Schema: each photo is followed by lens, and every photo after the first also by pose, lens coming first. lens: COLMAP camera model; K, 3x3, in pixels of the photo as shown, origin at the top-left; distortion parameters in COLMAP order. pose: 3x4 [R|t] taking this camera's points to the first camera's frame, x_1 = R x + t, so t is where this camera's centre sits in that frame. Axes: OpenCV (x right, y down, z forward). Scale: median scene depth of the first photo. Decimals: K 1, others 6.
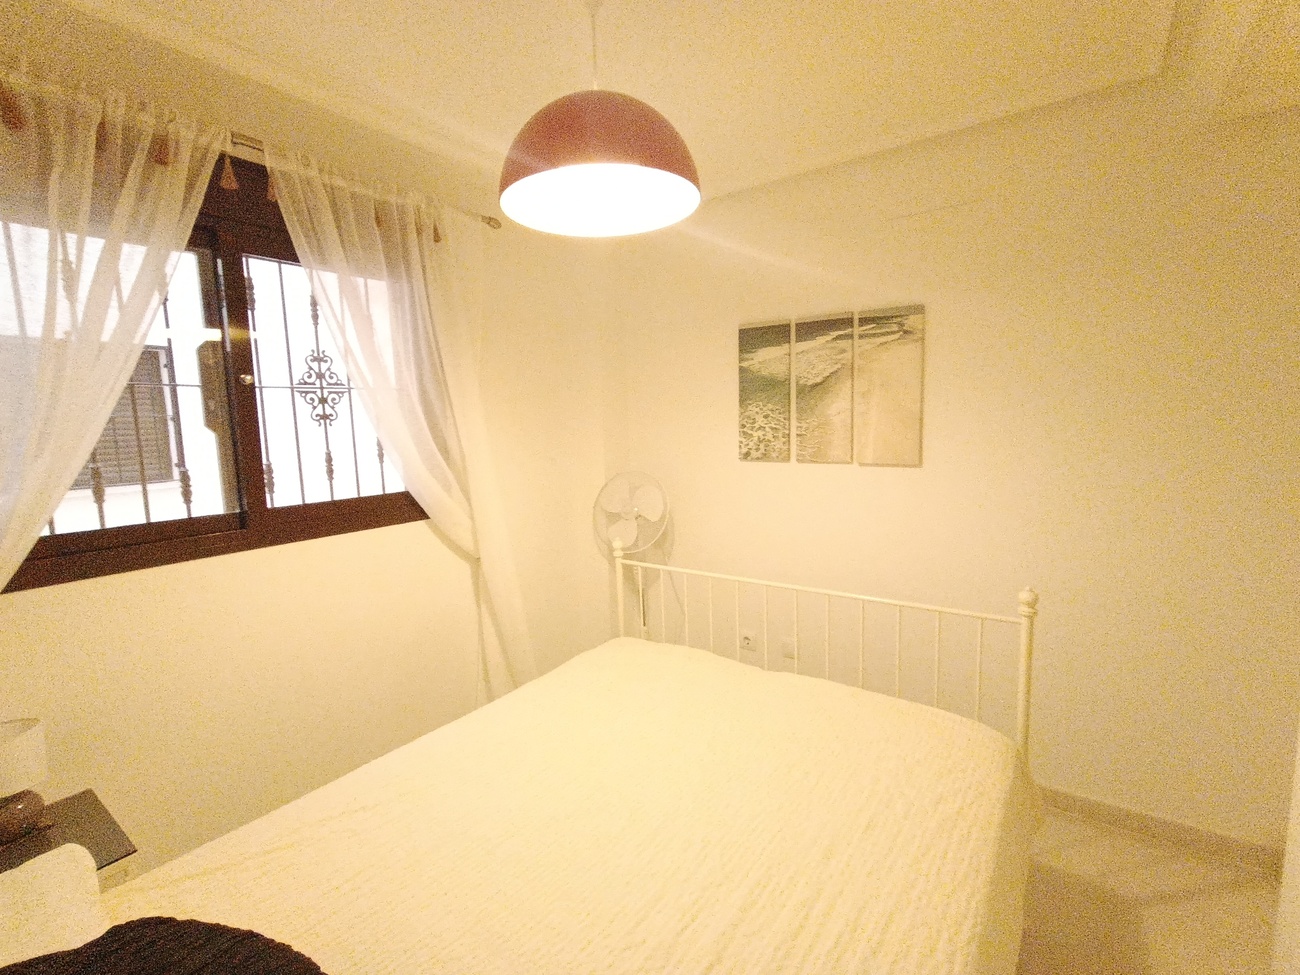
lens RADIAL K [[592.1, 0, 652.2], [0, 592.1, 487.4], [0, 0, 1]] dist [-0.025940, 0.013565]
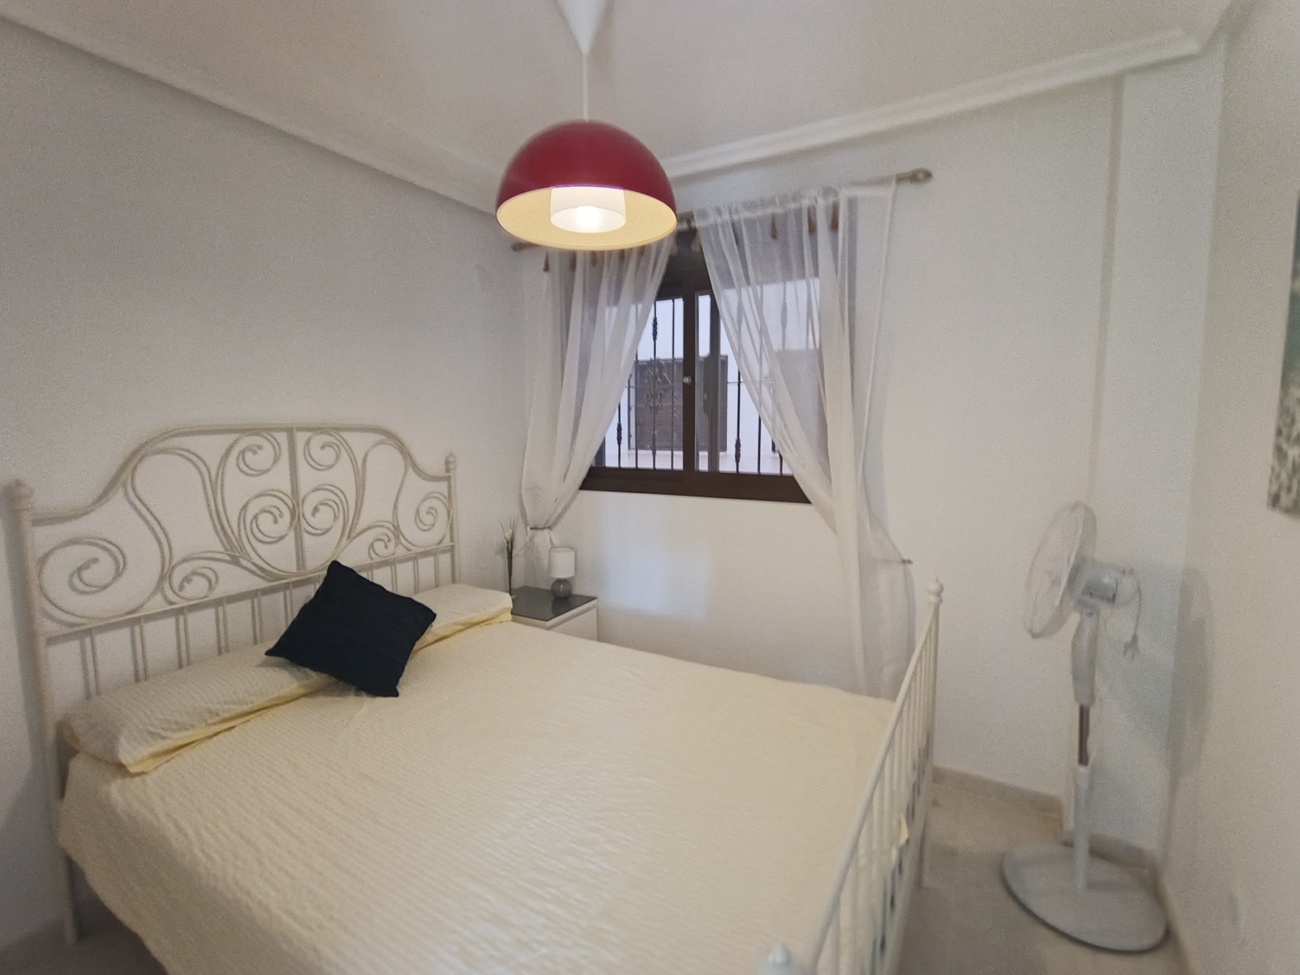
lens RADIAL K [[592.1, 0, 649.7], [0, 592.1, 480.1], [0, 0, 1]] dist [-0.025940, 0.013565]
pose [[0.126613, 0.131614, -0.983182, 0.505383], [-0.107408, 0.987150, 0.118313, -0.068109], [0.986120, 0.090621, 0.139122, 0.477864]]
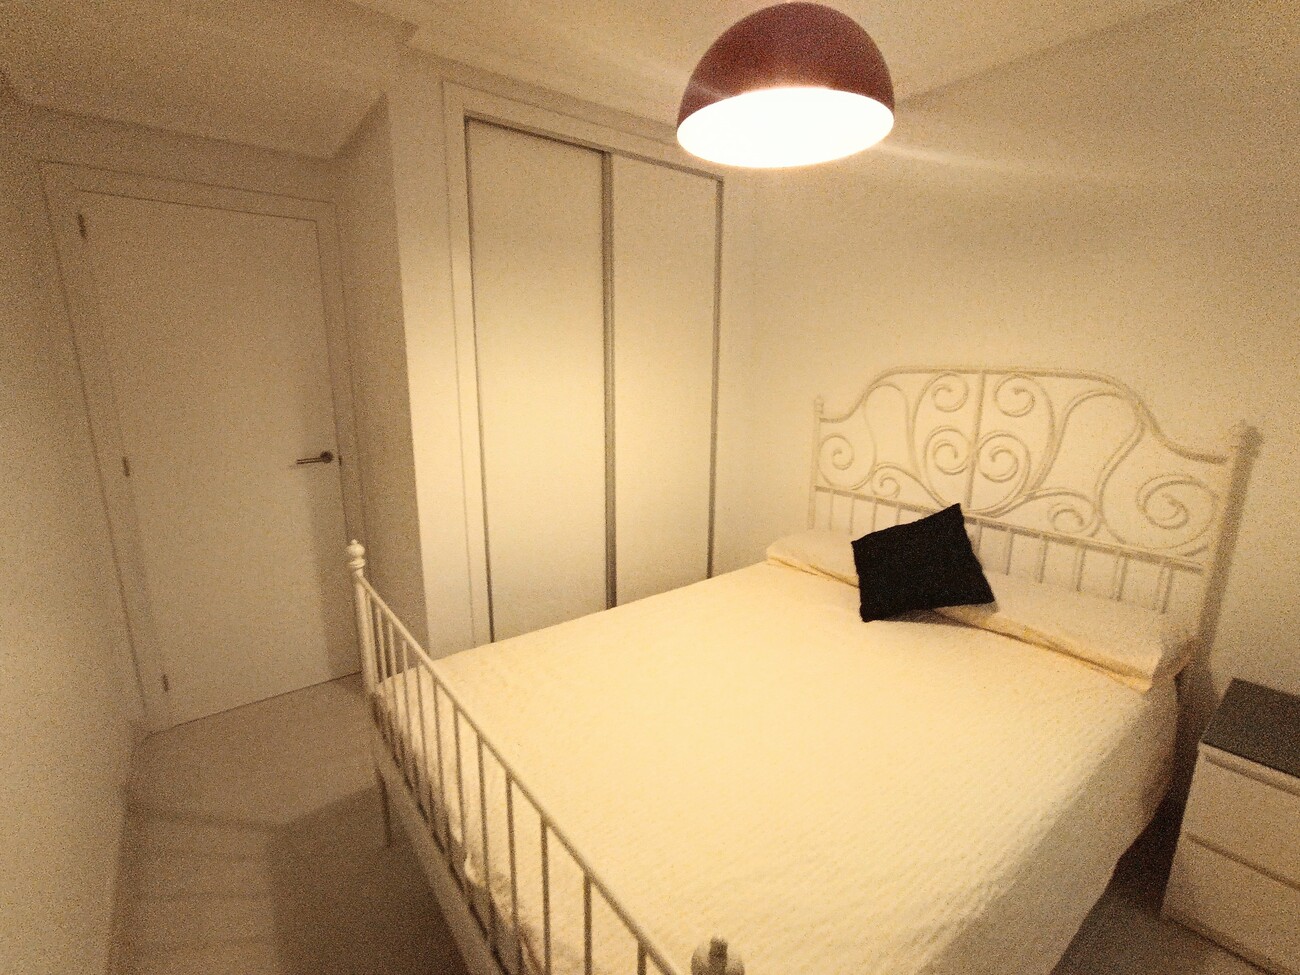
lens RADIAL K [[592.1, 0, 640.8], [0, 592.1, 478.9], [0, 0, 1]] dist [-0.025940, 0.013565]
pose [[-0.967967, -0.018831, 0.250371, -0.156893], [0.058921, 0.952300, 0.299420, -0.127534], [-0.244067, 0.304580, -0.920686, 1.078247]]
